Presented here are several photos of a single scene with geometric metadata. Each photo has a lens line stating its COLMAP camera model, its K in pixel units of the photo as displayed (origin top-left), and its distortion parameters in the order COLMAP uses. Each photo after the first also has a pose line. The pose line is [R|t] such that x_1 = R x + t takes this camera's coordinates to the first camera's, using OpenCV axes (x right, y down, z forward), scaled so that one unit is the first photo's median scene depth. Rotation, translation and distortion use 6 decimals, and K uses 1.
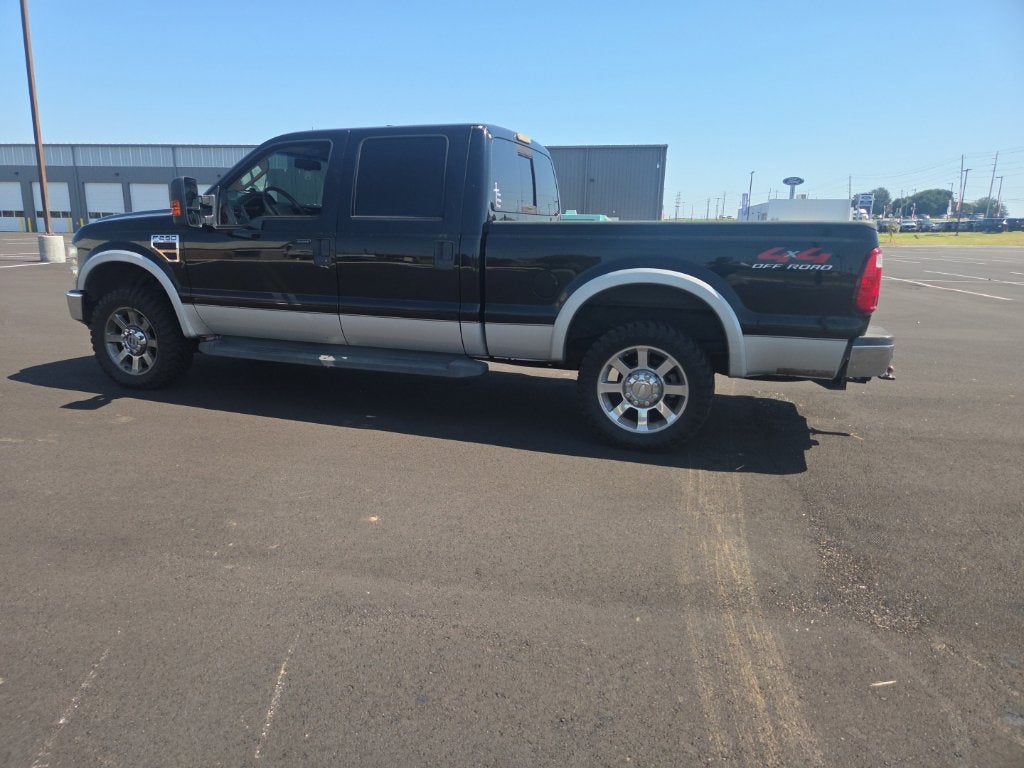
lens RADIAL K [[683.1, 0, 496.9], [0, 683.1, 390.7], [0, 0, 1]] dist [0.071962, -0.066592]
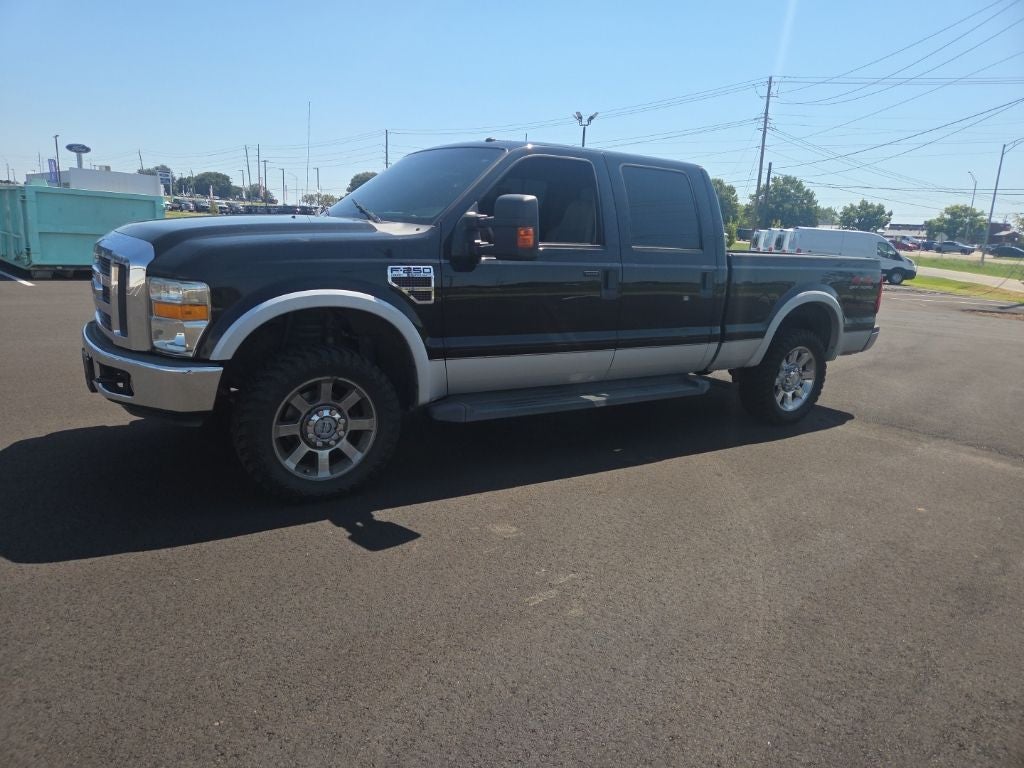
lens RADIAL K [[682.4, 0, 498.0], [0, 682.4, 383.3], [0, 0, 1]] dist [0.072157, -0.064175]
pose [[0.594659, -0.153302, 0.789227, -1.157976], [0.134056, 0.986817, 0.090675, -0.185729], [-0.792723, 0.051880, 0.607370, 0.606168]]
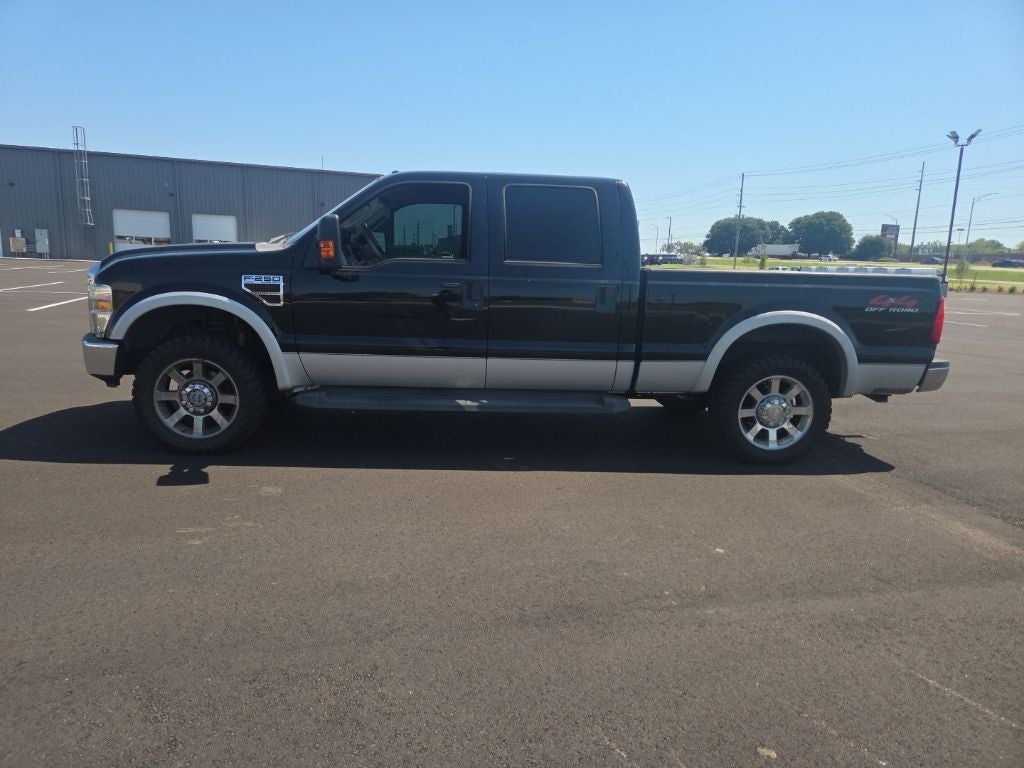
lens RADIAL K [[684.2, 0, 501.5], [0, 684.2, 388.7], [0, 0, 1]] dist [0.063296, -0.054606]
pose [[0.909264, -0.056737, 0.412335, -0.669508], [0.071501, 0.997231, -0.020452, -0.049337], [-0.410032, 0.048079, 0.910803, 0.104678]]
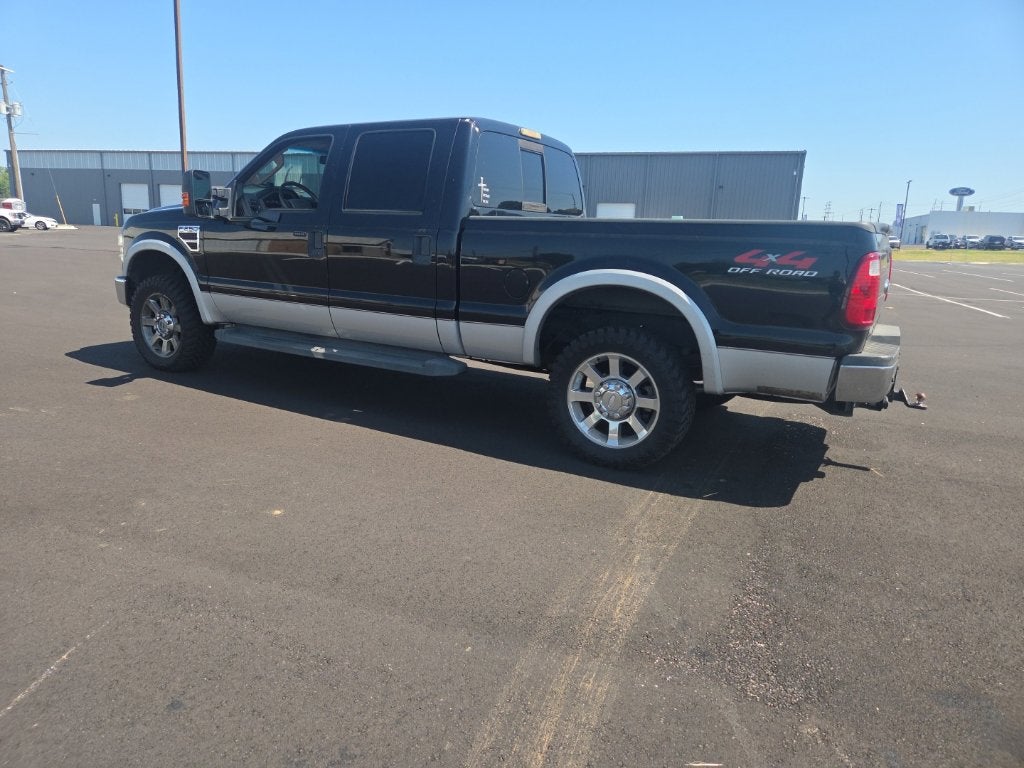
lens RADIAL K [[684.7, 0, 494.5], [0, 684.7, 377.0], [0, 0, 1]] dist [0.072896, -0.066204]
pose [[0.982280, 0.059842, -0.177611, 0.208021], [-0.064843, 0.997642, -0.022482, -0.001915], [0.175847, 0.033600, 0.983844, 0.060506]]
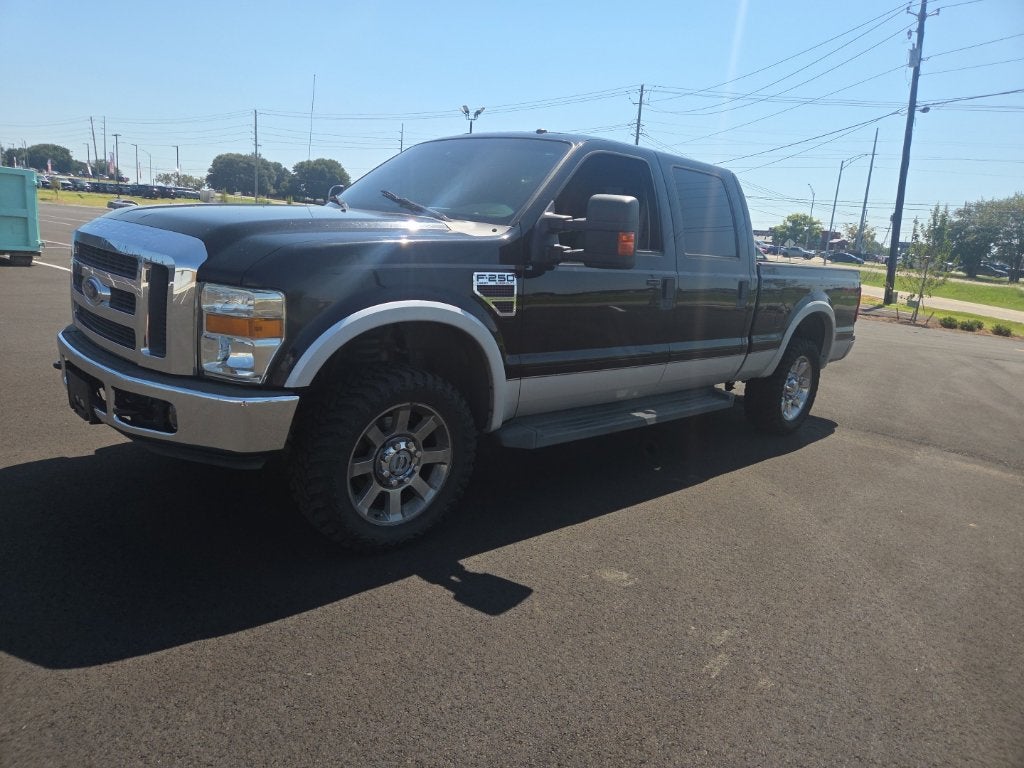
lens RADIAL K [[684.7, 0, 494.5], [0, 684.7, 377.0], [0, 0, 1]] dist [0.072896, -0.066204]
pose [[0.445979, -0.155660, 0.881404, -1.194481], [0.119242, 0.986316, 0.113853, -0.237639], [-0.887065, 0.054325, 0.458438, 0.856817]]
